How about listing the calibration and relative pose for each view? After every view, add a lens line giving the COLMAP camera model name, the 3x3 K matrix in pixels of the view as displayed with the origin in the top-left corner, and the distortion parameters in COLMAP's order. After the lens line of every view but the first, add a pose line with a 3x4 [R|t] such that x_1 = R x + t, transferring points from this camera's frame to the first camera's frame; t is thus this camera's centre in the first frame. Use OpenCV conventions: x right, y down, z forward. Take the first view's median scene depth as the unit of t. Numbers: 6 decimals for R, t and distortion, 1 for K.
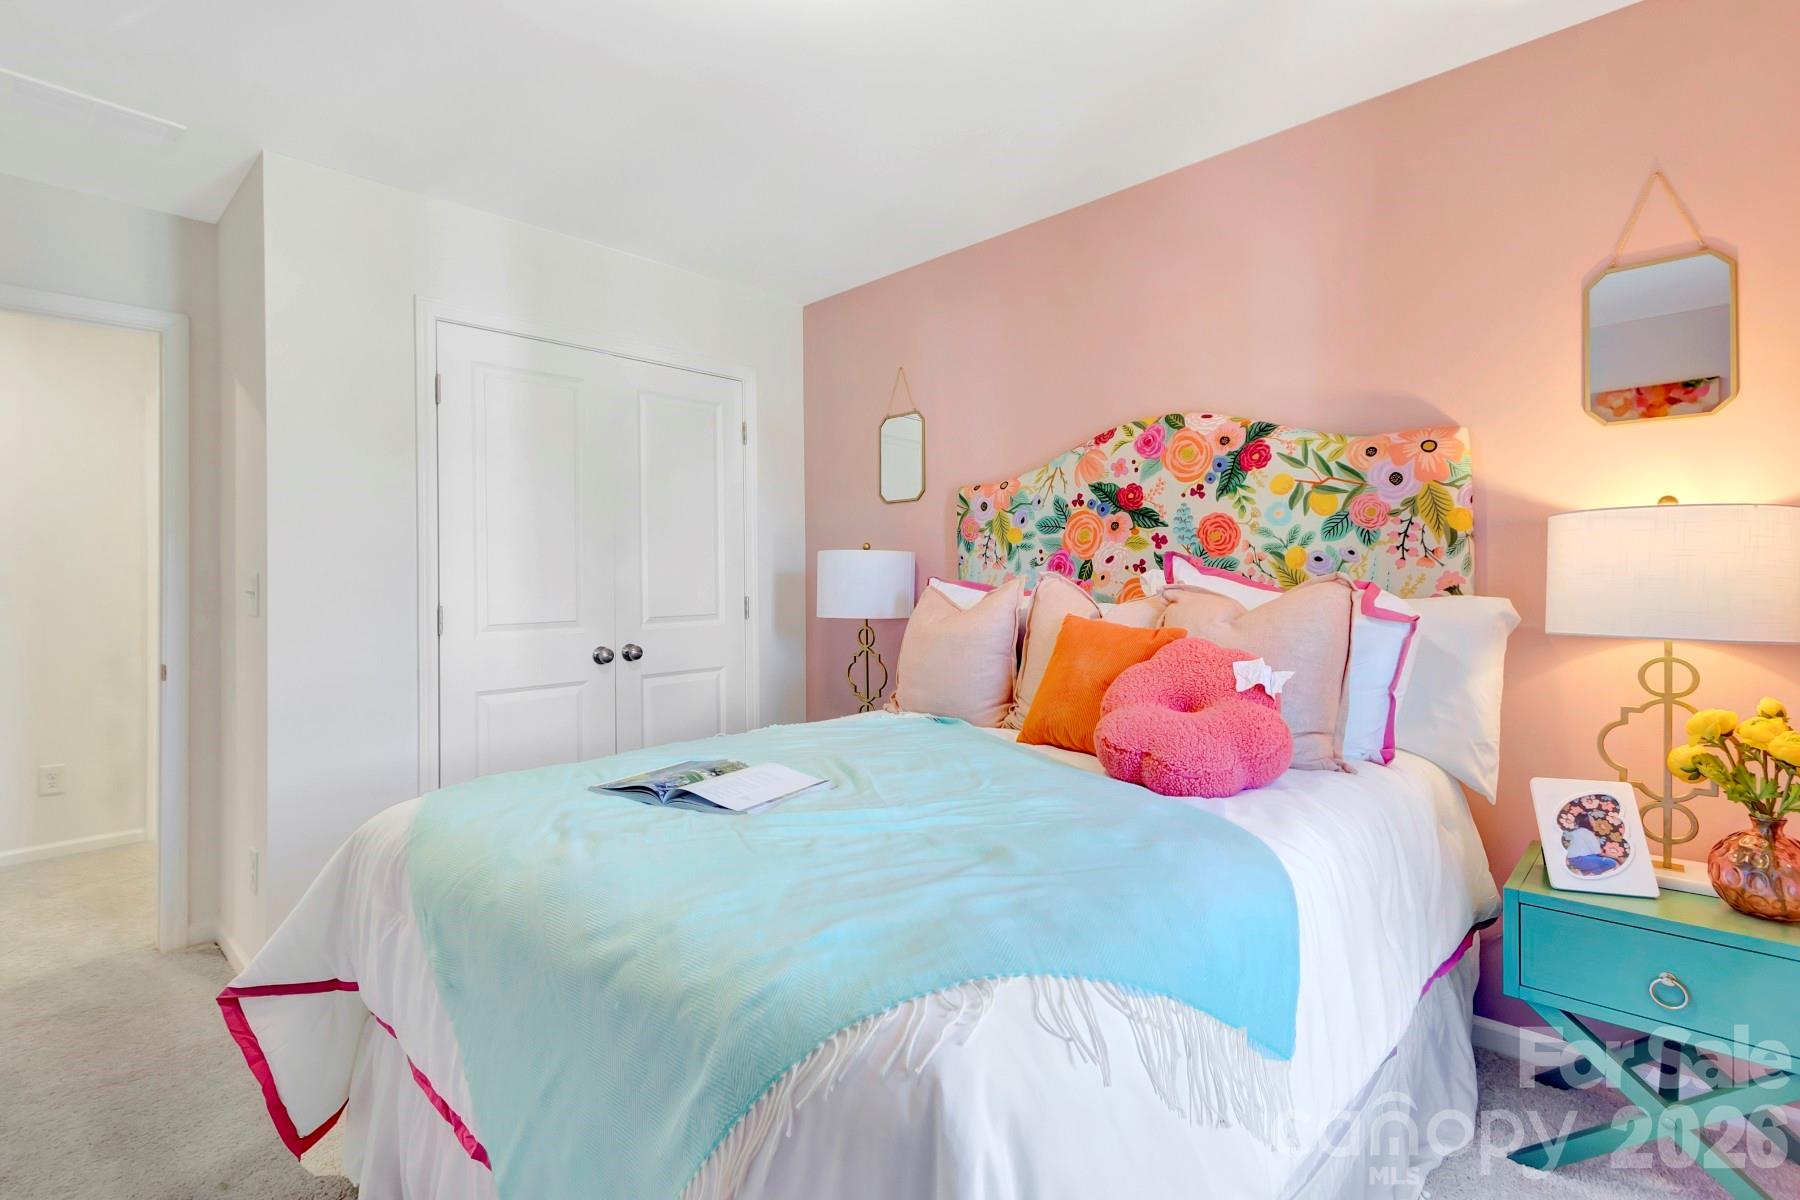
lens RADIAL K [[836.4, 0, 900.0], [0, 836.4, 600.0], [0, 0, 1]] dist [0.001052, 0.000393]
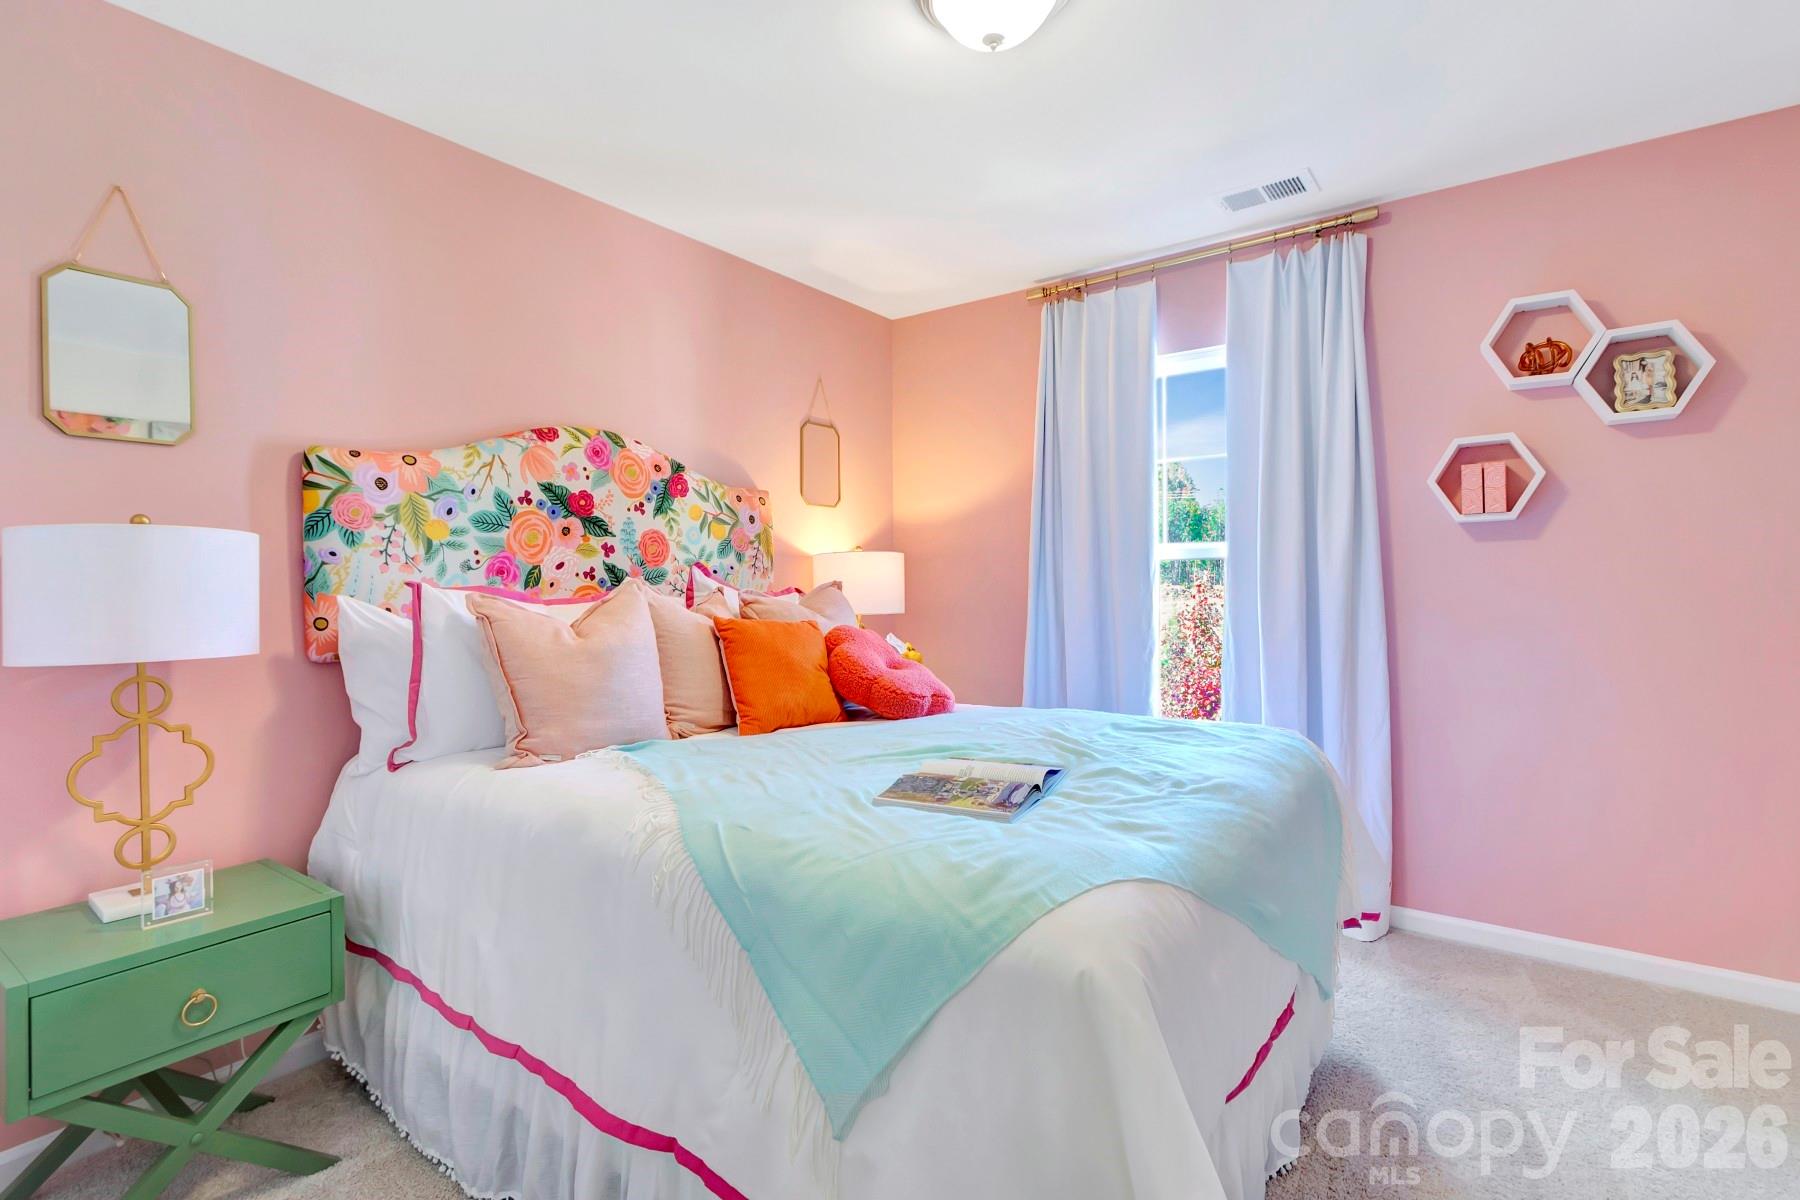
lens RADIAL K [[863.3, 0, 892.2], [0, 863.3, 556.8], [0, 0, 1]] dist [-0.000451, 0.000192]
pose [[-0.127803, 0.027698, 0.991413, -0.779674], [0.015414, 0.999545, -0.025938, -0.027808], [-0.991680, 0.011966, -0.128172, 0.763799]]
